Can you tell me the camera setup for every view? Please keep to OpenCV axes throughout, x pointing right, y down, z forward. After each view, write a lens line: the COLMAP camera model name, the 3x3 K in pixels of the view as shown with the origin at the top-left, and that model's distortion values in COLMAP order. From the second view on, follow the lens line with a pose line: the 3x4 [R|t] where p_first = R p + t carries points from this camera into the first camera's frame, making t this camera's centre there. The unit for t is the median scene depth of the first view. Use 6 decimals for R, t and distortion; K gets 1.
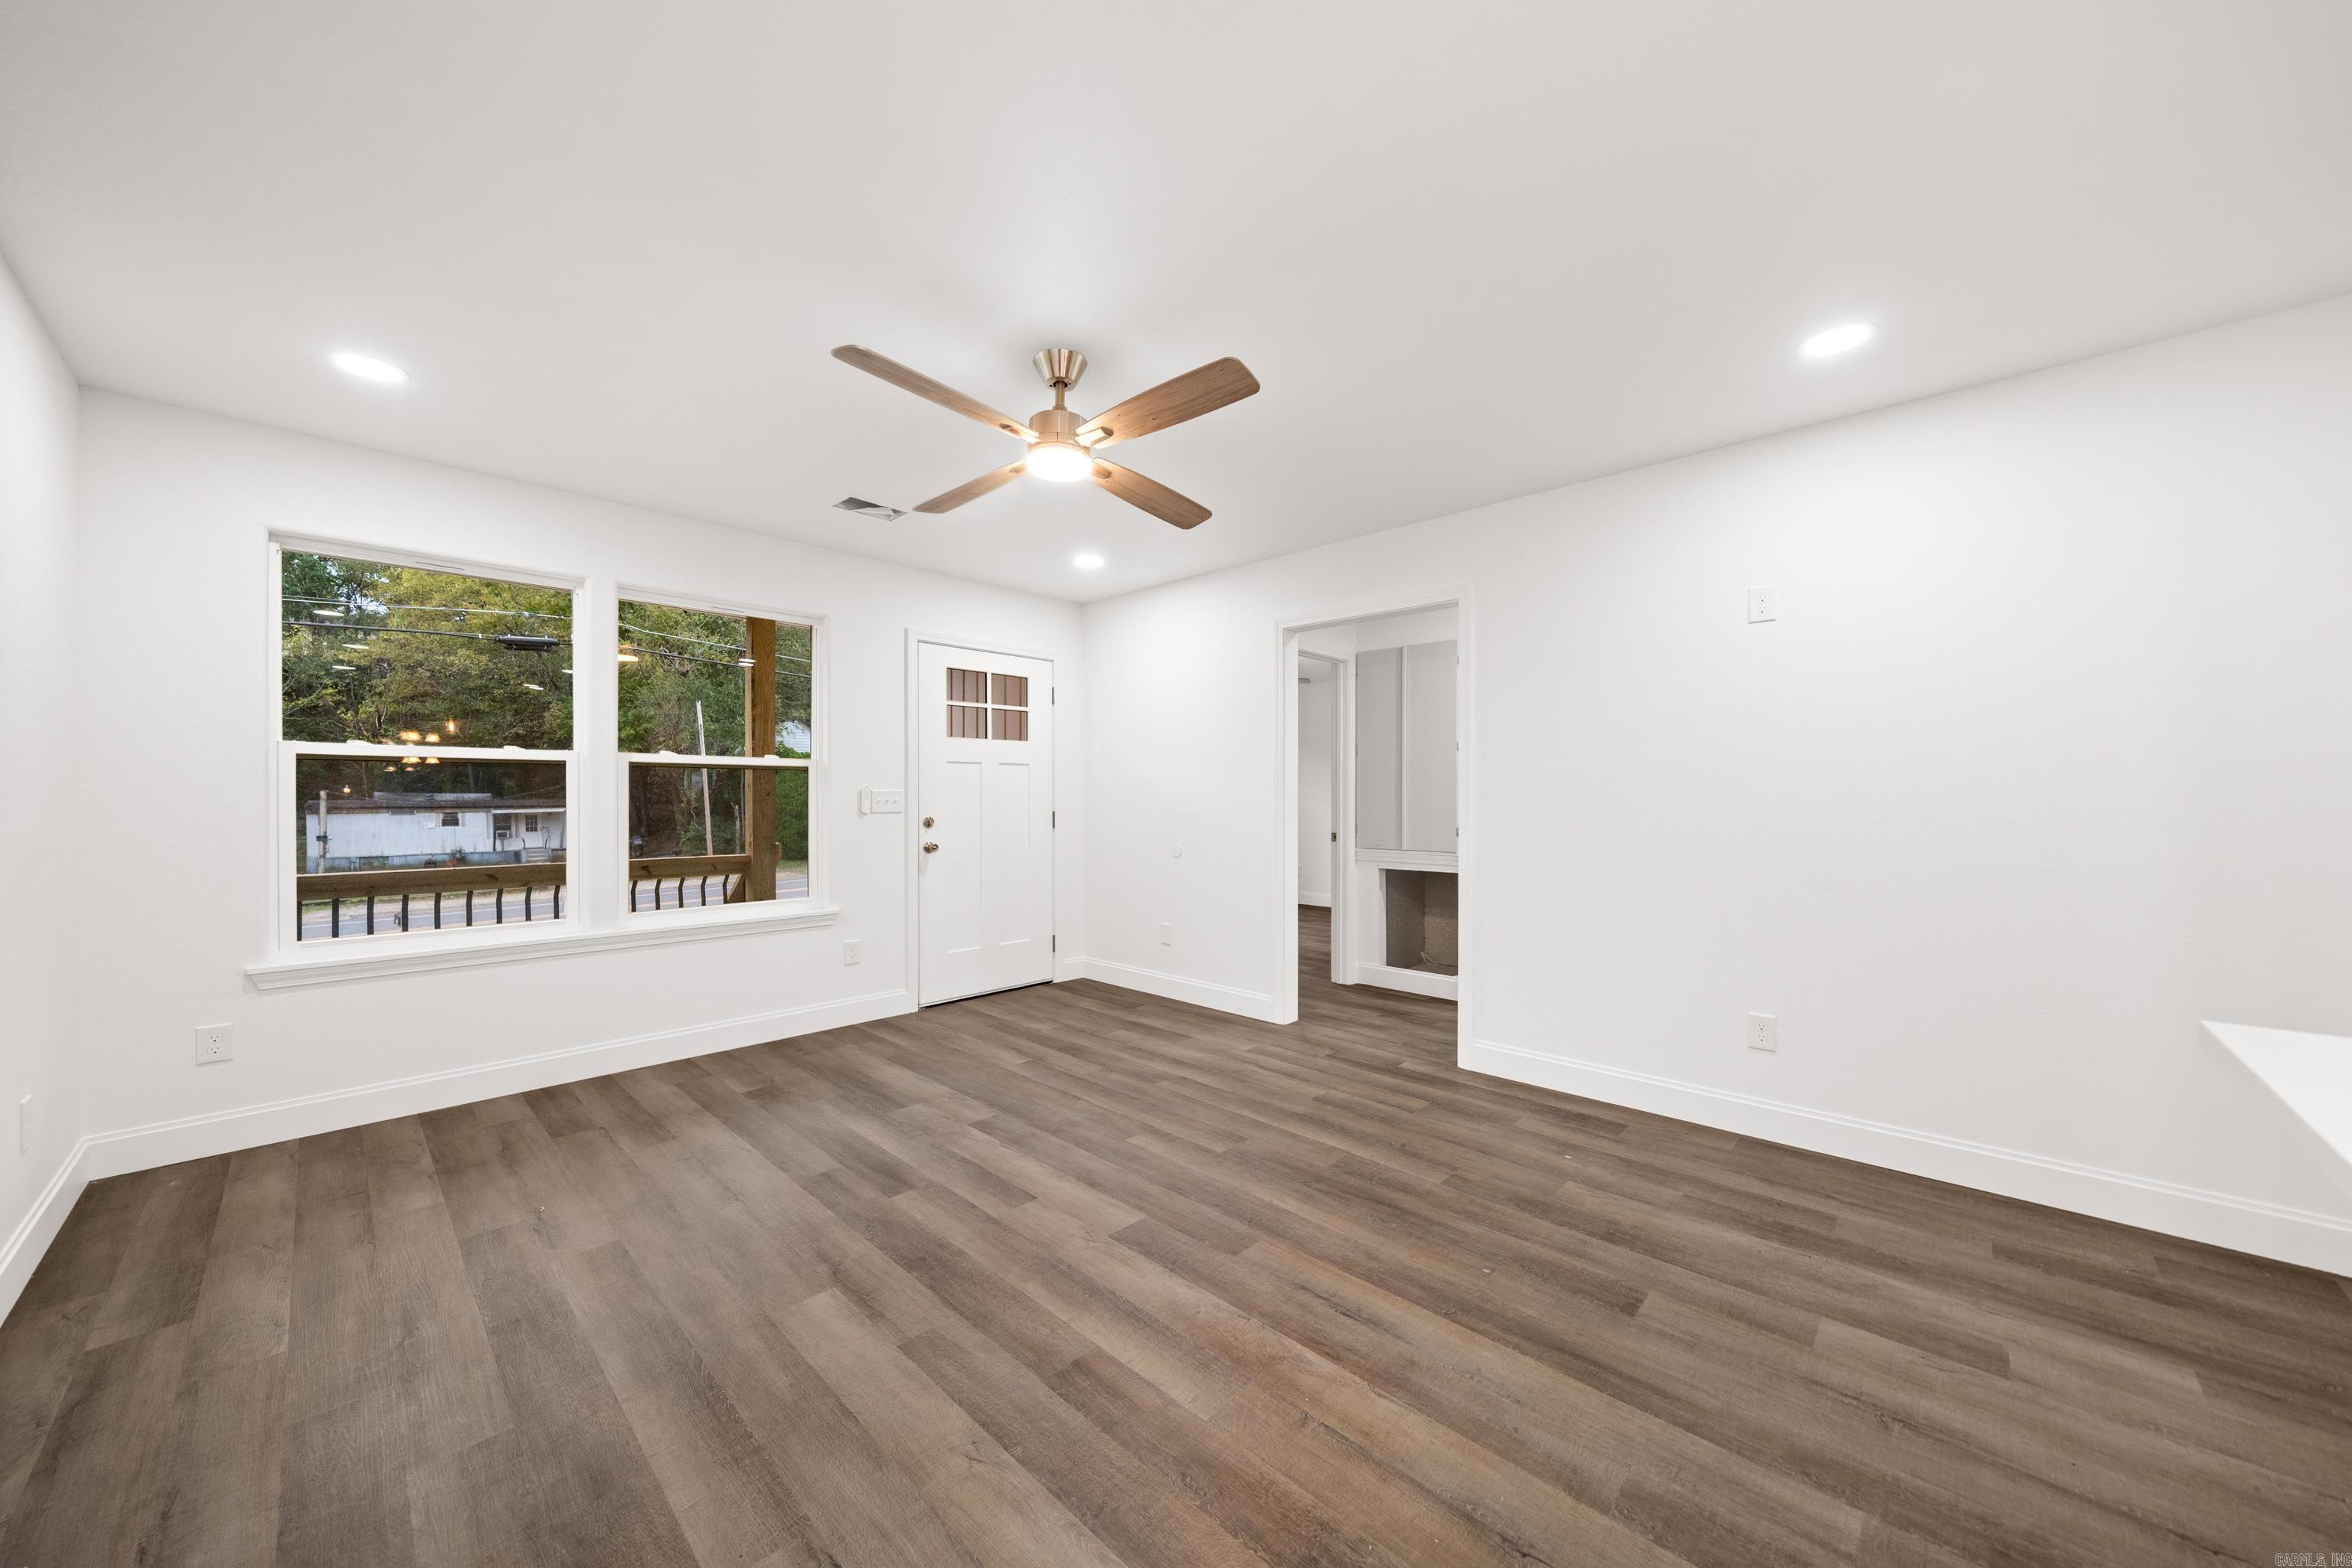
lens RADIAL K [[805.9, 0, 1155.7], [0, 805.9, 787.6], [0, 0, 1]] dist [-0.006317, -0.000049]
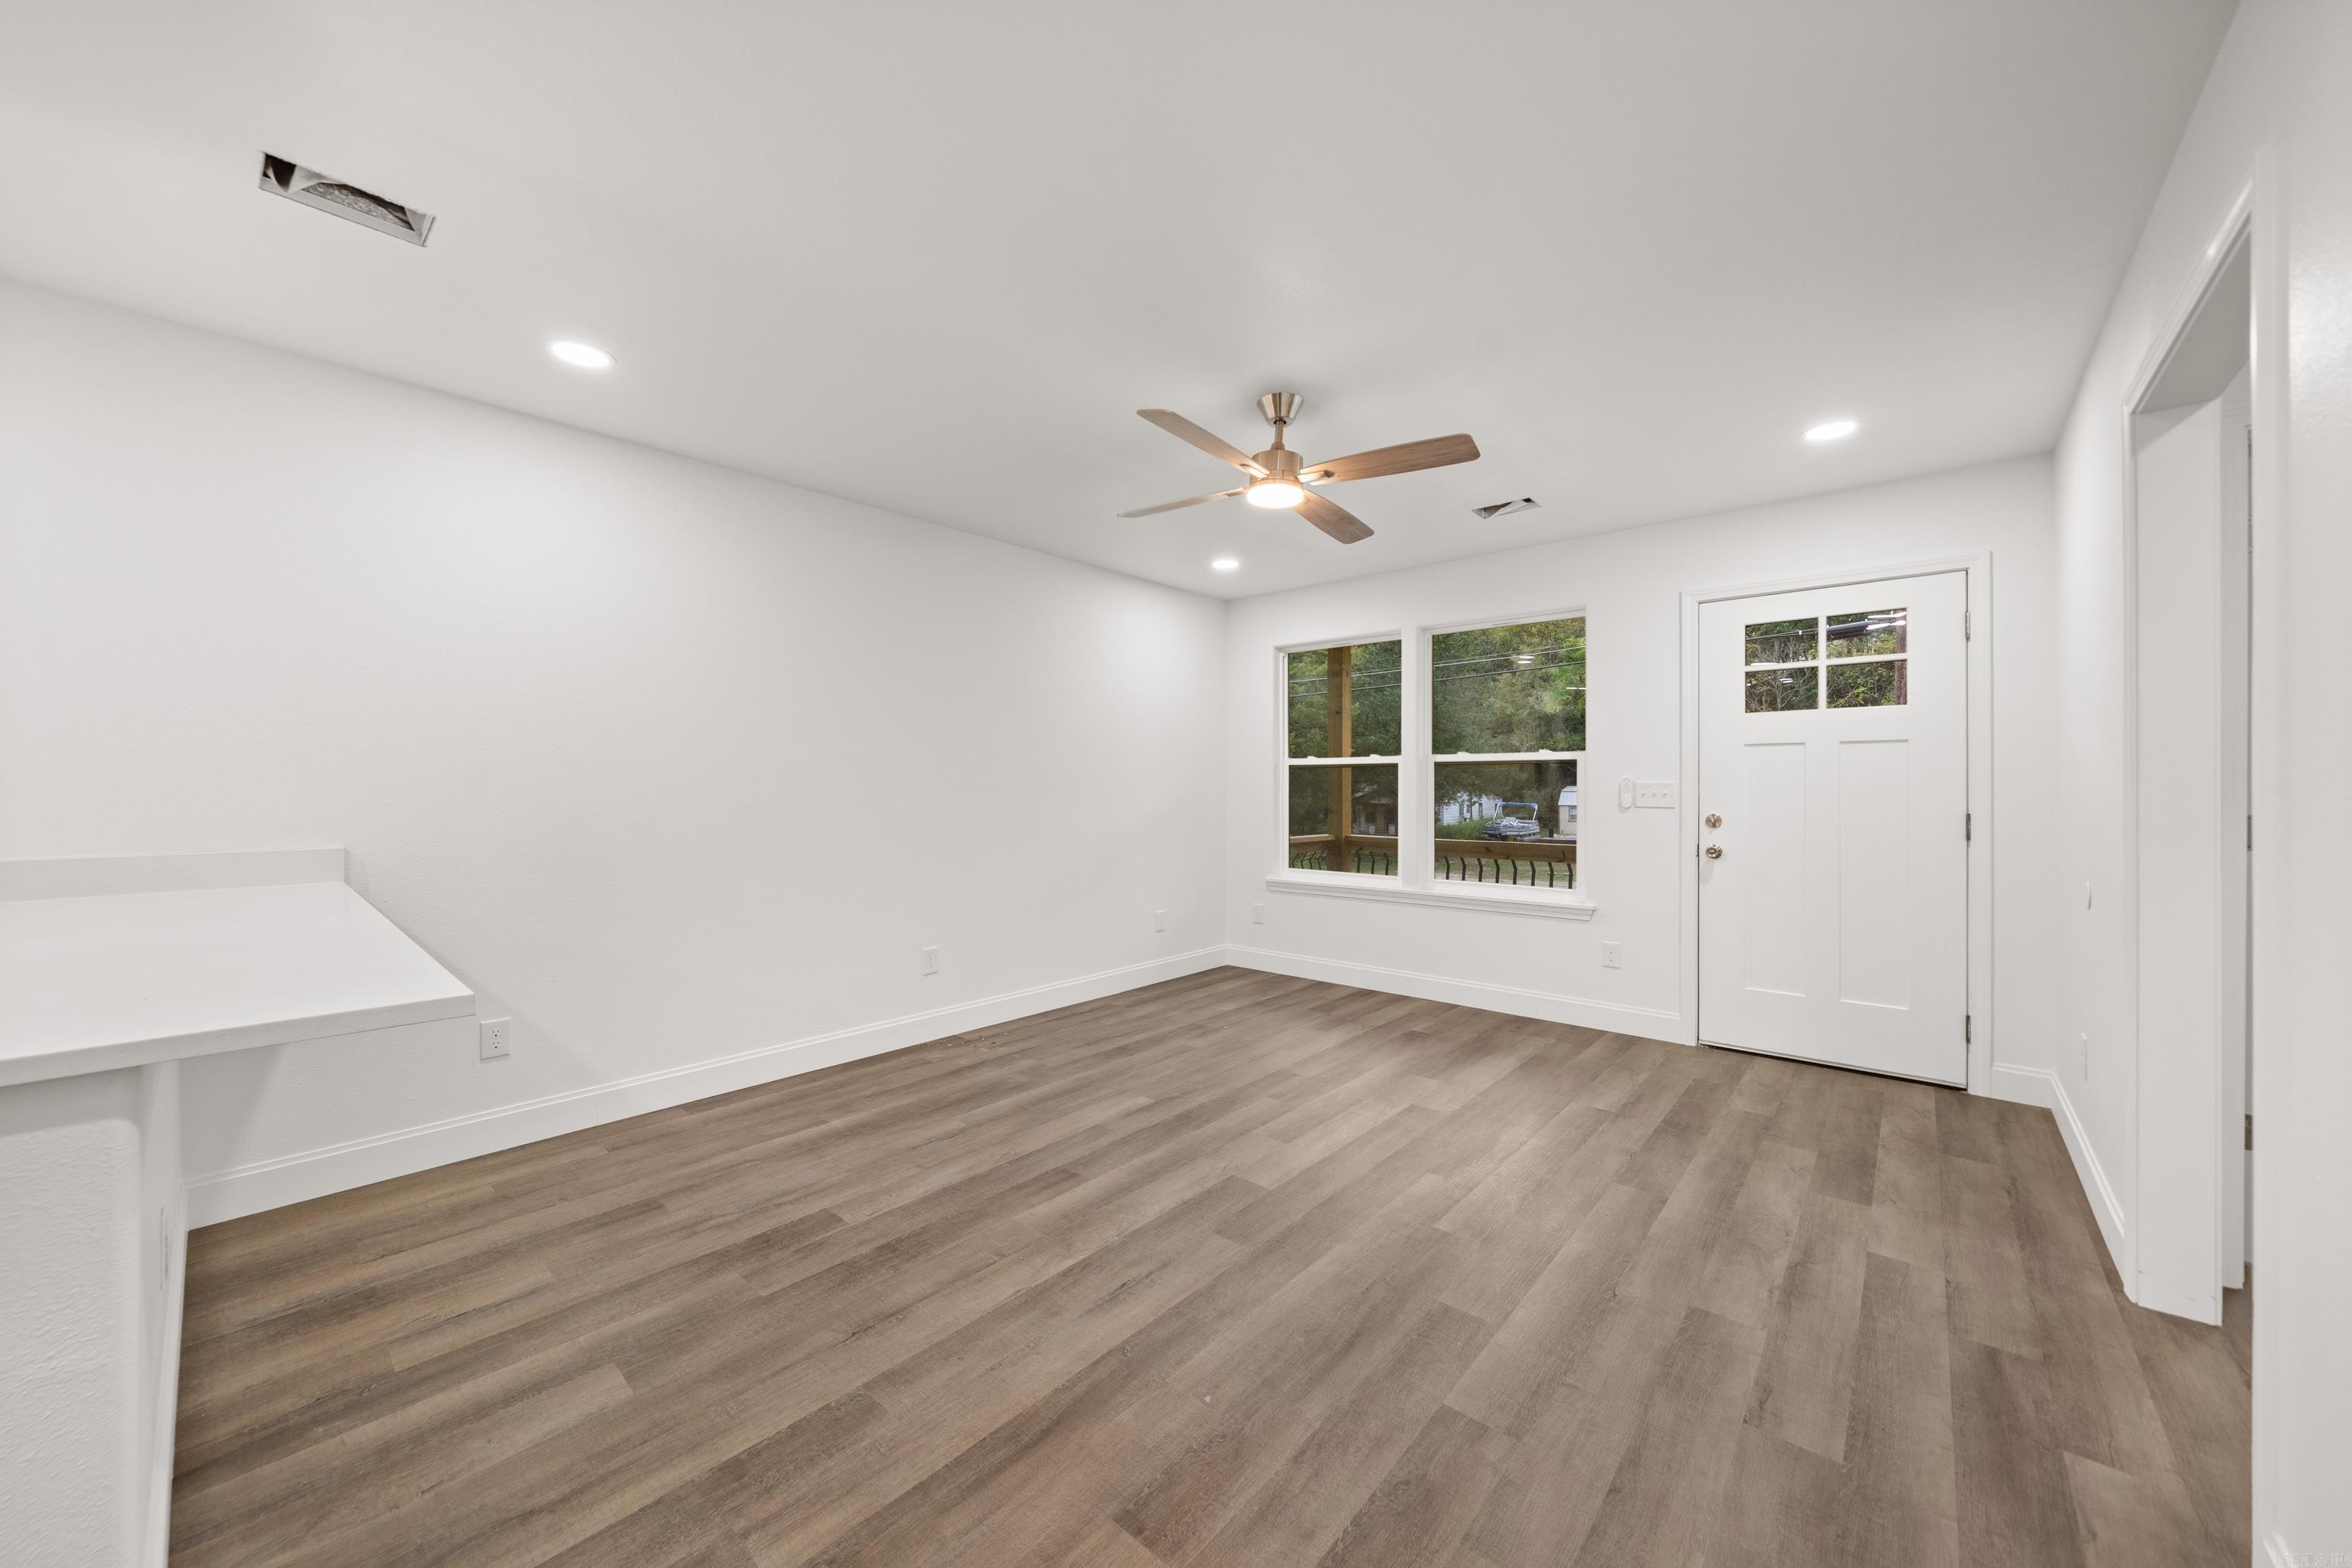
lens RADIAL K [[856.8, 0, 1194.9], [0, 856.8, 788.7], [0, 0, 1]] dist [-0.002386, -0.000390]
pose [[0.065430, 0.001533, -0.997856, 0.907204], [0.009974, 0.999948, 0.002190, 0.003960], [0.997807, -0.010096, 0.065411, 0.686196]]
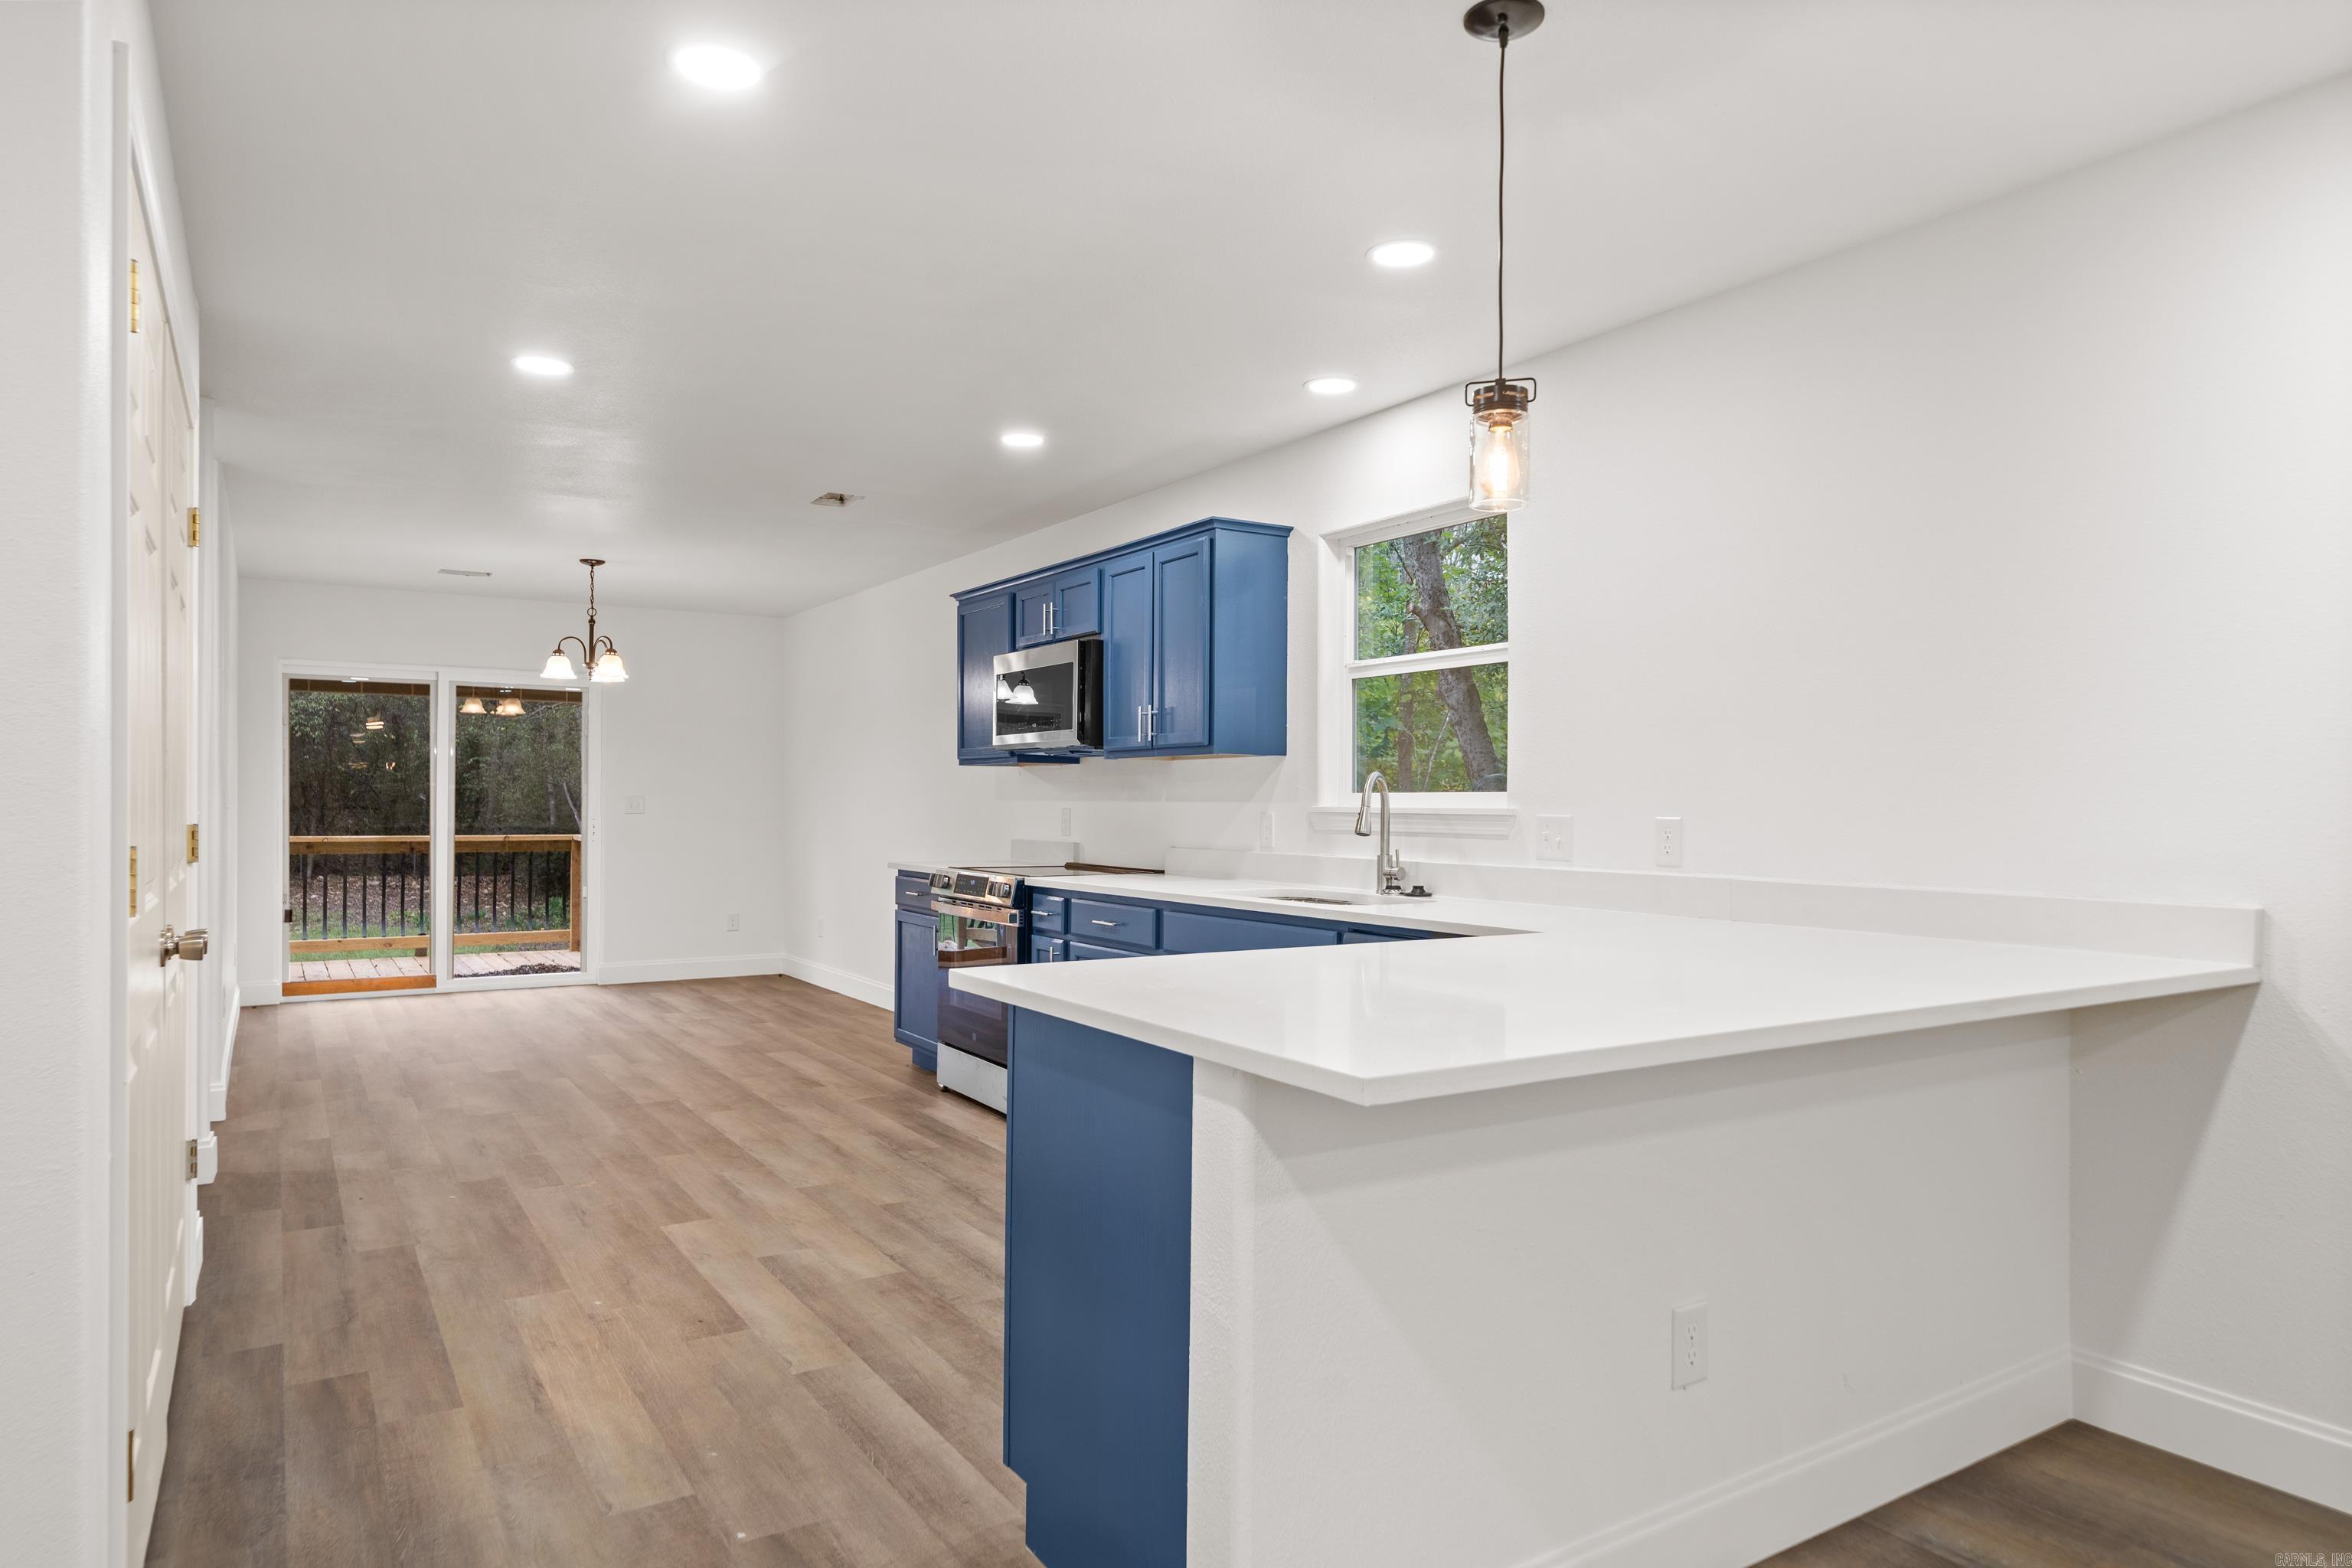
lens RADIAL K [[1376.5, 0, 1152.2], [0, 1376.5, 810.4], [0, 0, 1]] dist [0.002664, -0.000561]
pose [[-0.972194, -0.006586, 0.234085, 0.424064], [-0.007873, 0.999959, -0.004566, -0.001562], [-0.234045, -0.006282, -0.972205, 0.882230]]
